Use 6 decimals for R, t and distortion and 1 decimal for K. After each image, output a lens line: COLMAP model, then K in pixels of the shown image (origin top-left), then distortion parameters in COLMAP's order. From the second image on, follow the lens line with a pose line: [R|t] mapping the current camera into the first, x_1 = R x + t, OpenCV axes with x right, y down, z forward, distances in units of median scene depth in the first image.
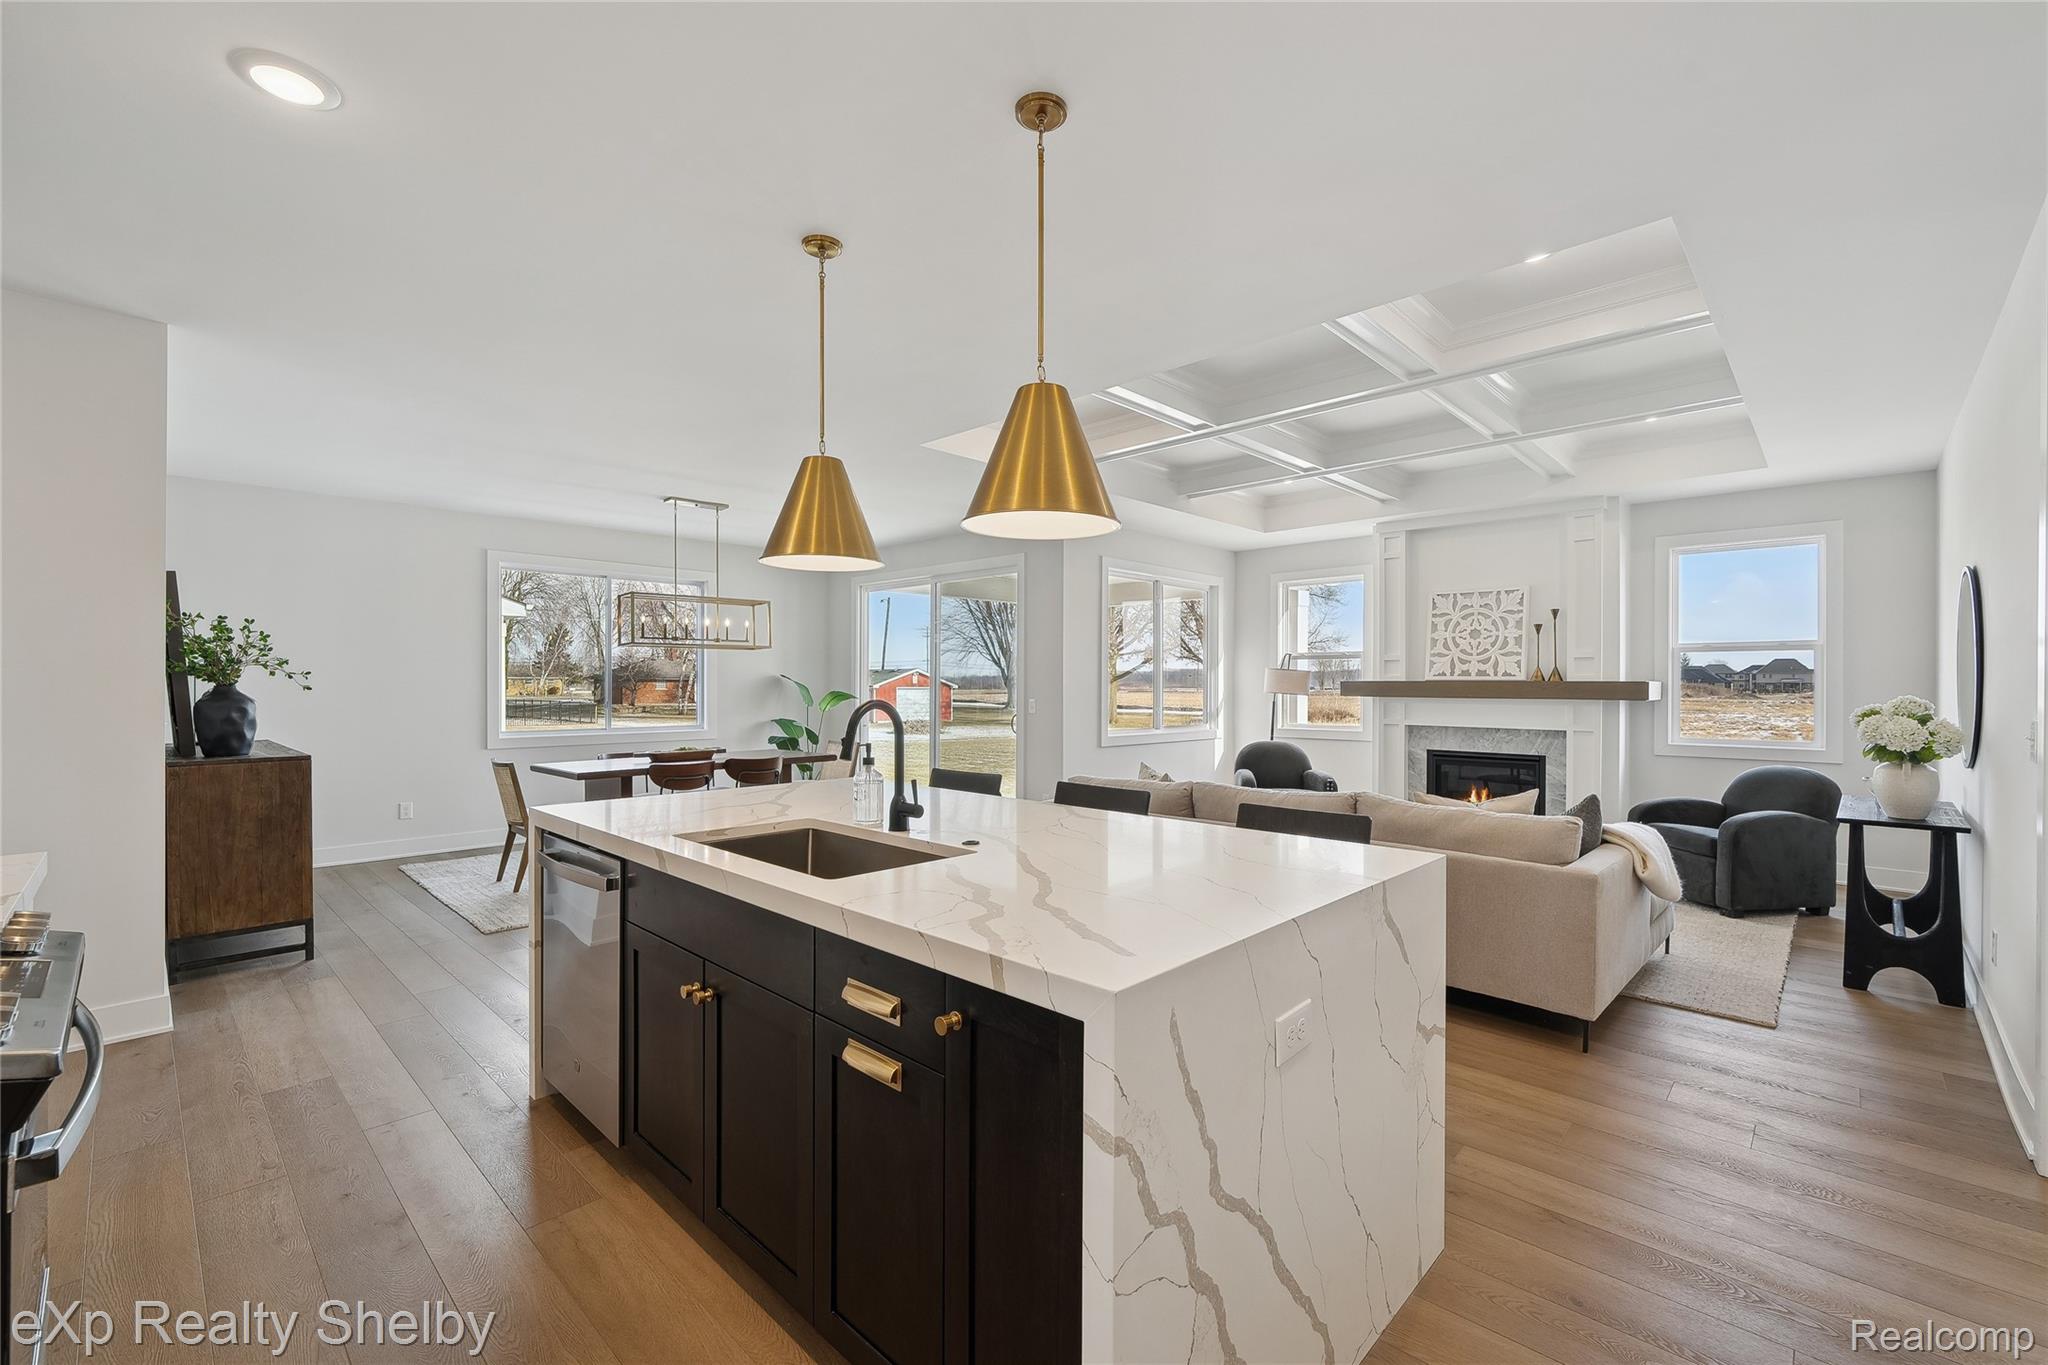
lens RADIAL K [[854.3, 0, 1038.9], [0, 854.3, 679.9], [0, 0, 1]] dist [-0.008027, -0.000062]
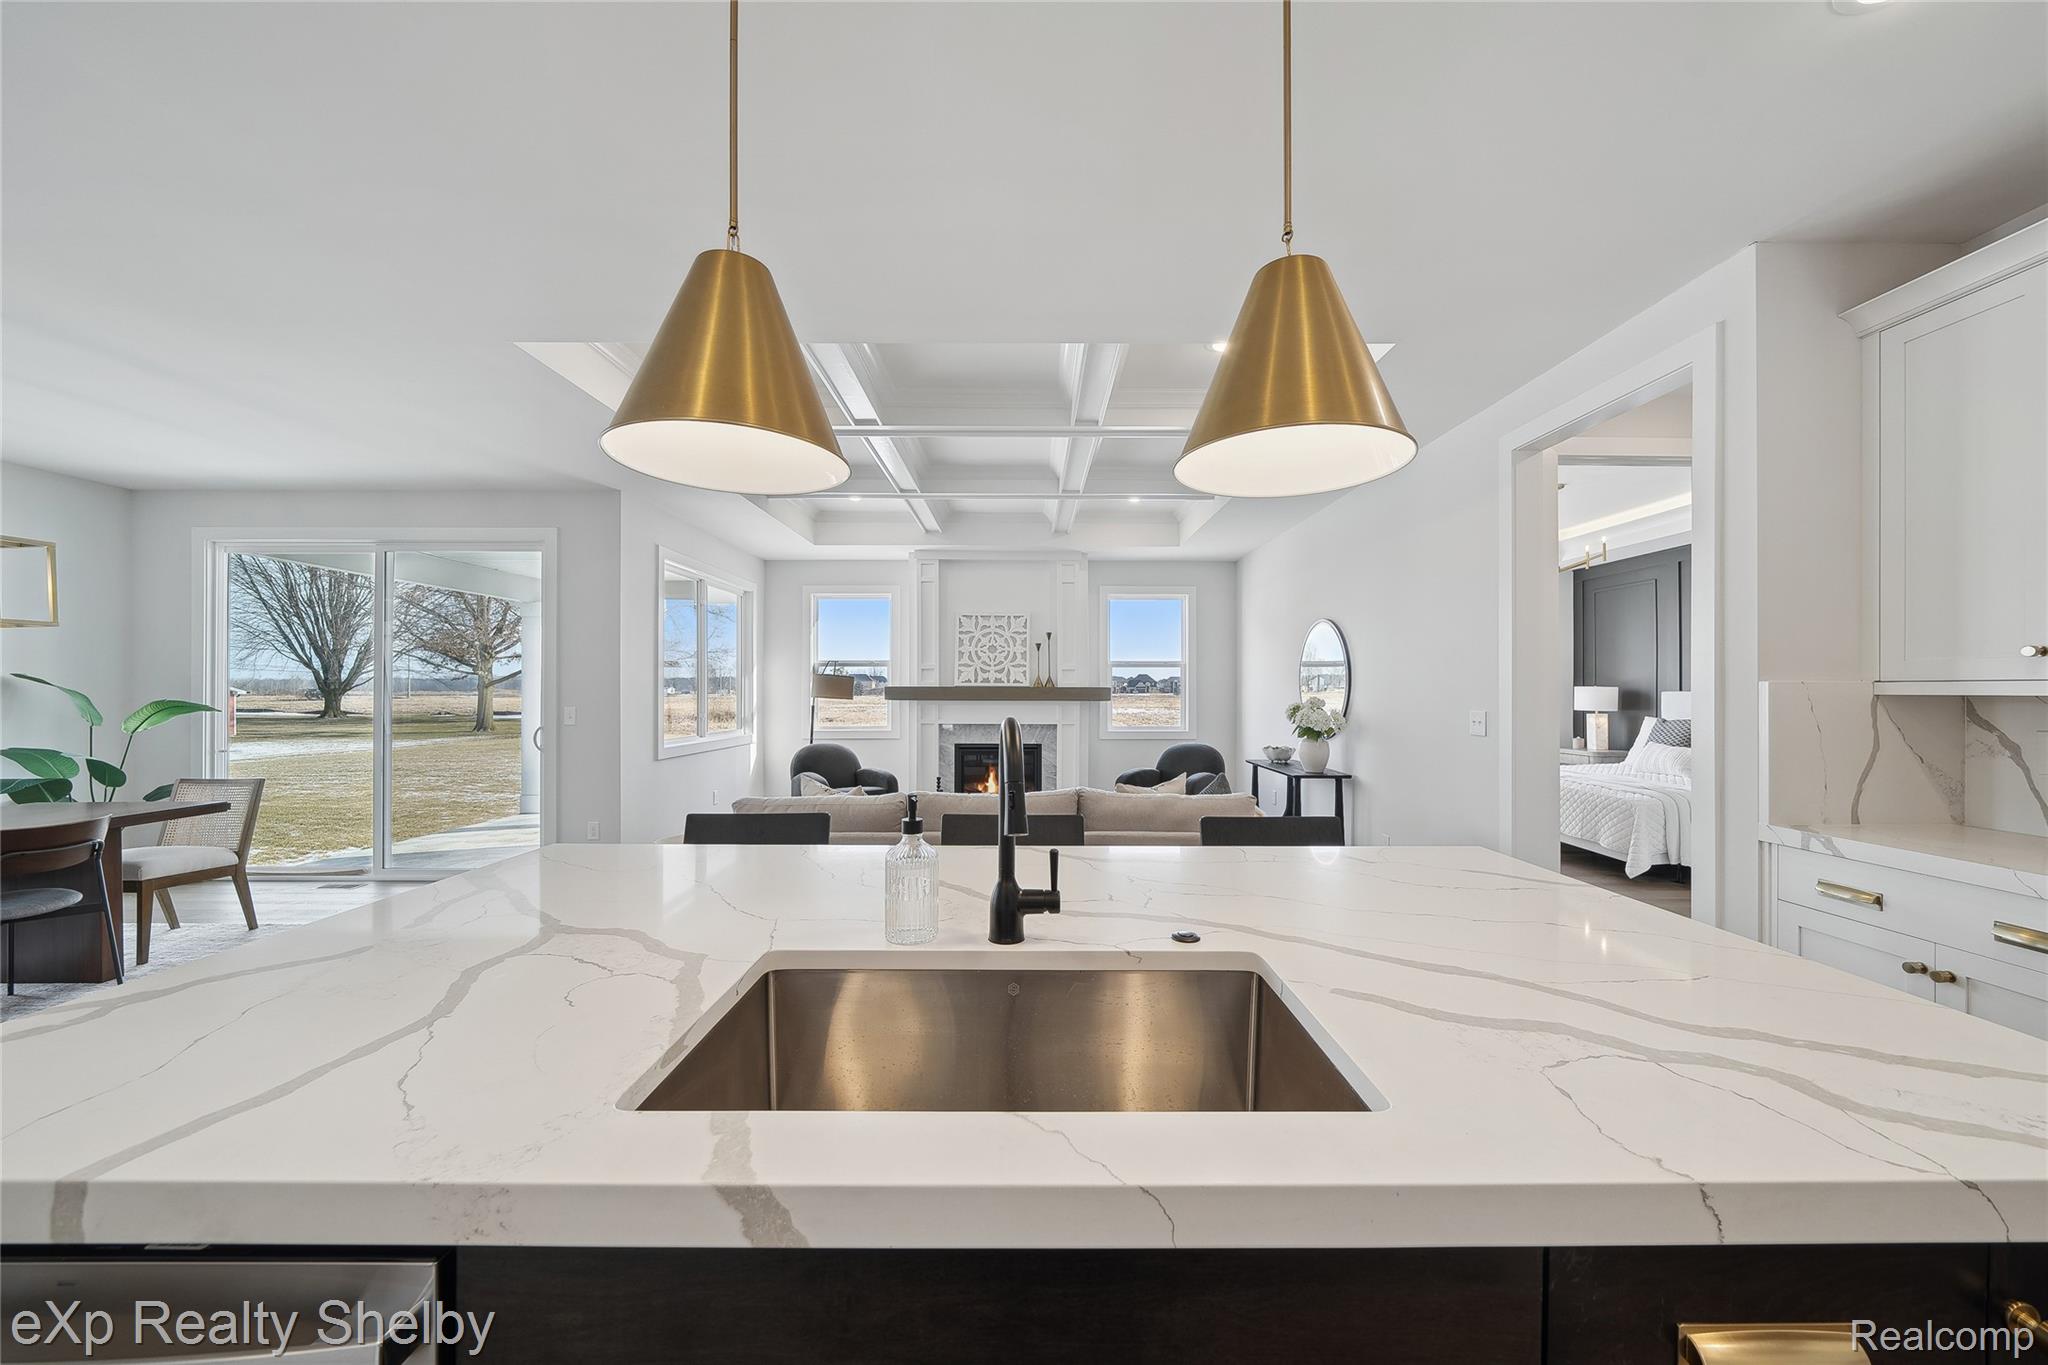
lens RADIAL K [[706.9, 0, 1023.3], [0, 706.9, 692.2], [0, 0, 1]] dist [-0.005485, 0.000036]
pose [[0.726716, -0.003441, 0.686930, -0.164375], [-0.003221, 0.999959, 0.008416, 0.000391], [-0.686931, -0.008329, 0.726675, 0.214674]]
